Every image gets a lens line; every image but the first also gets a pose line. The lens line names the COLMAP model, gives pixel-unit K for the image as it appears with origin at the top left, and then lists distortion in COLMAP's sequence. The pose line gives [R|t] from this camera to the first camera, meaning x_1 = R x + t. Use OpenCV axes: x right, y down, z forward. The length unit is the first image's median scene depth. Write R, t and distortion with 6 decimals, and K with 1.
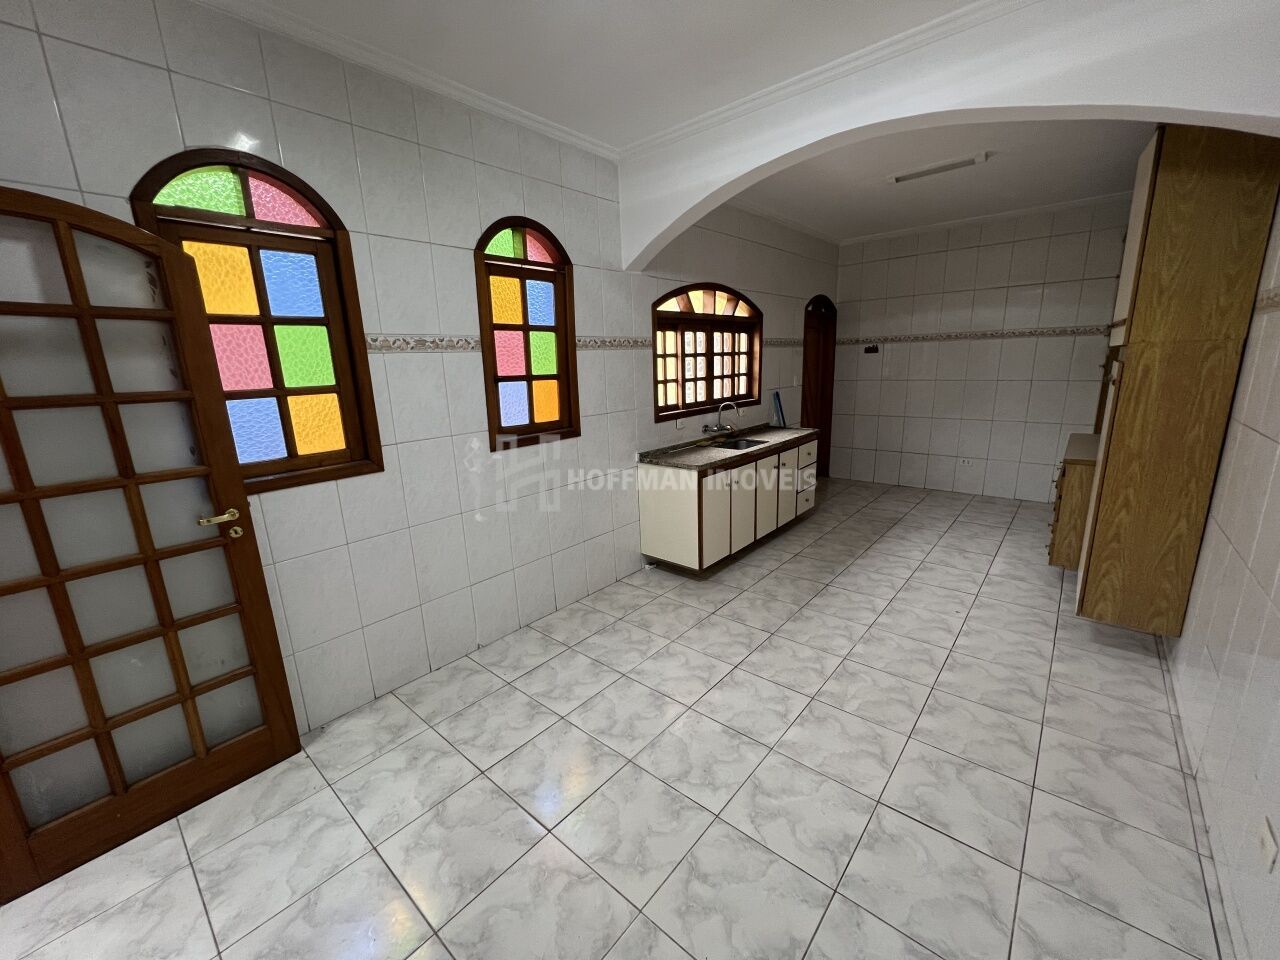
lens RADIAL K [[509.9, 0, 641.7], [0, 509.9, 479.2], [0, 0, 1]] dist [-0.000699, -0.000184]
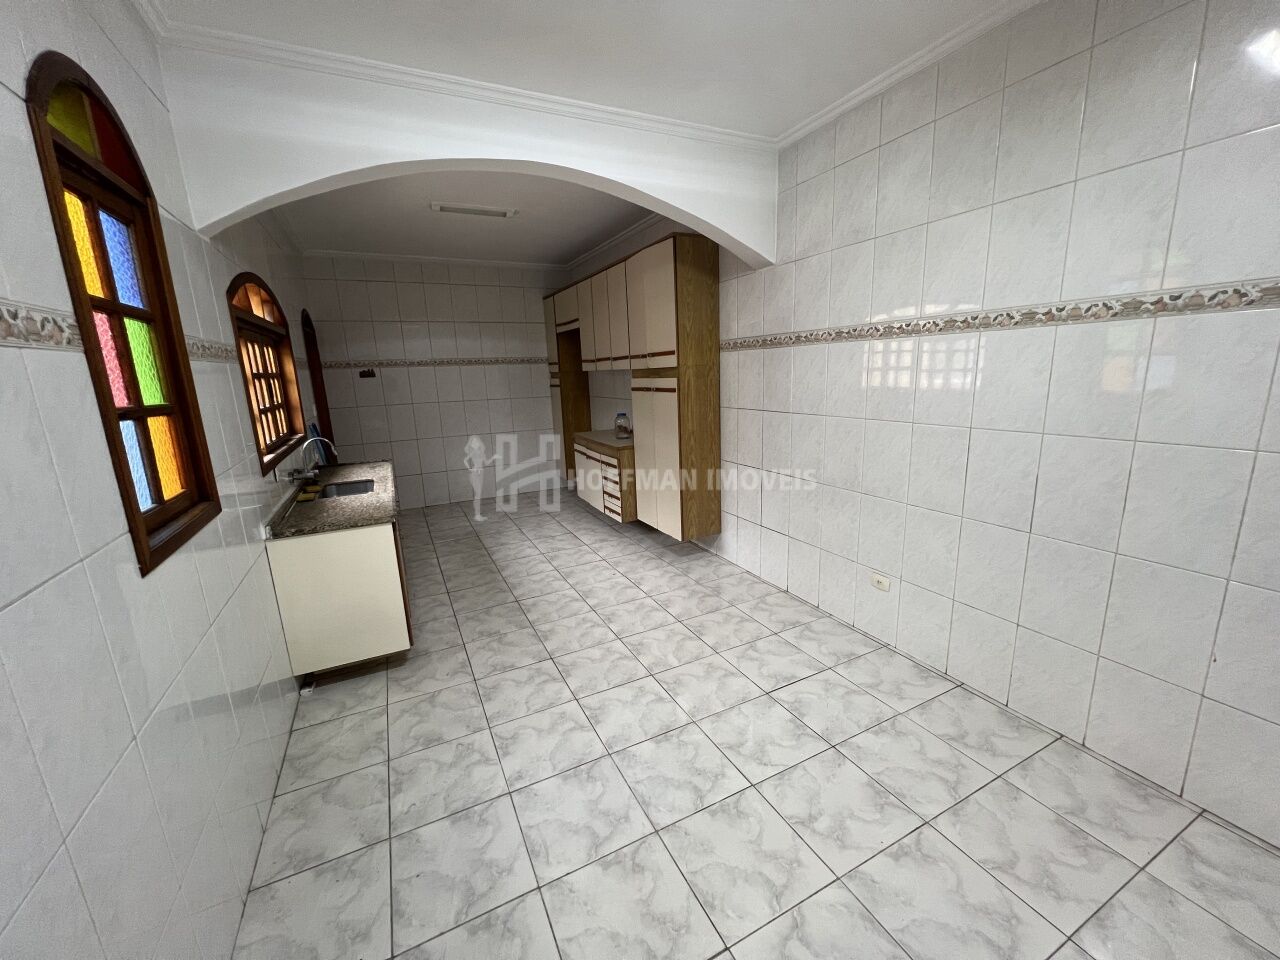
lens RADIAL K [[509.9, 0, 640.0], [0, 509.9, 479.0], [0, 0, 1]] dist [-0.000699, -0.000184]
pose [[0.390895, -0.174711, 0.903702, -0.469289], [0.229546, 0.969302, 0.088104, -0.067016], [-0.891353, 0.173002, 0.419000, 0.379104]]
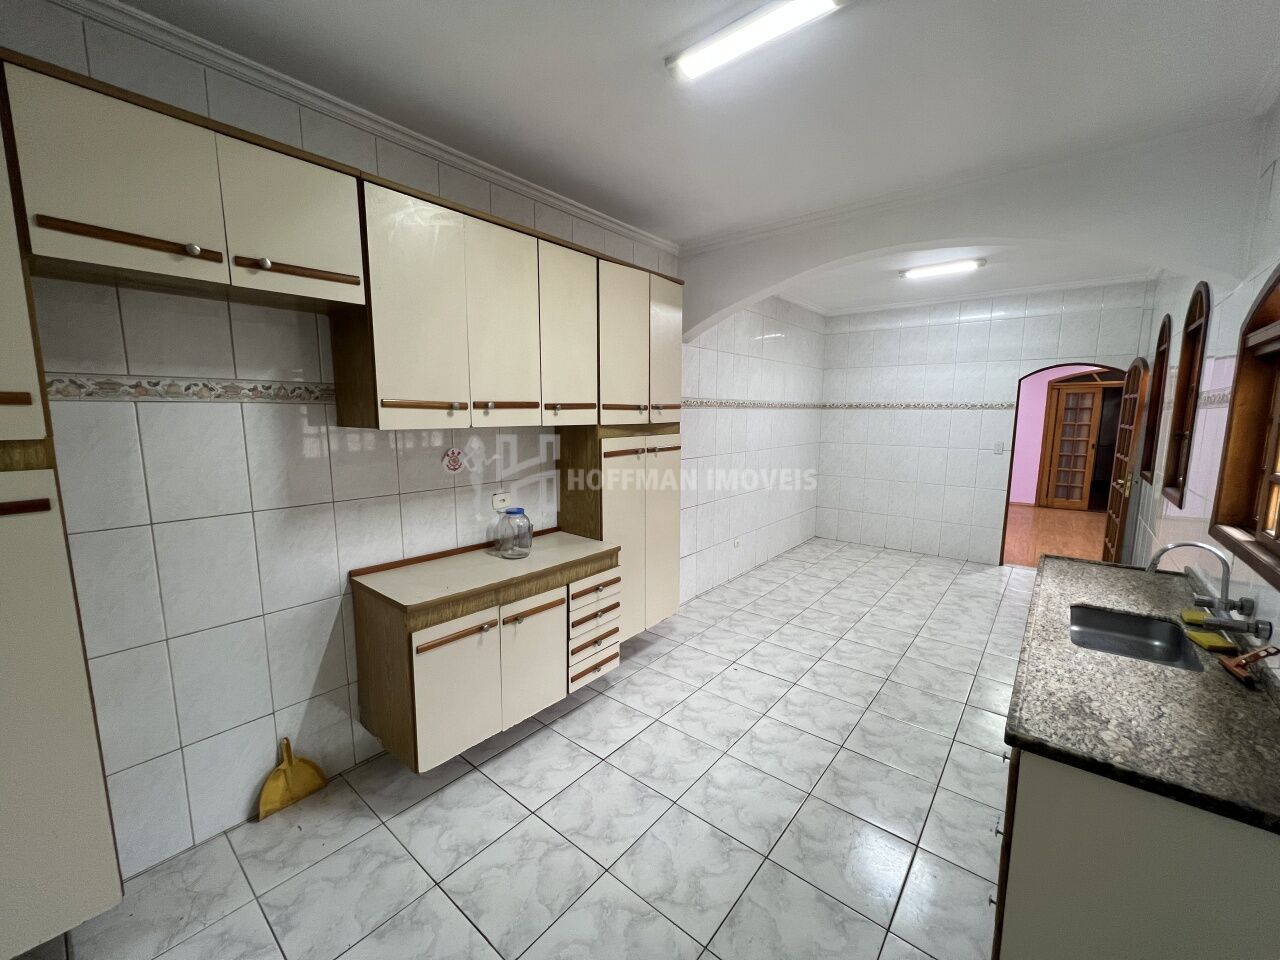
lens RADIAL K [[509.9, 0, 640.2], [0, 509.9, 482.5], [0, 0, 1]] dist [-0.000699, -0.000184]
pose [[-0.999392, 0.031879, -0.014092, 0.834488], [0.024747, 0.933714, 0.357163, -0.481528], [0.024544, 0.356597, -0.933936, 1.870880]]
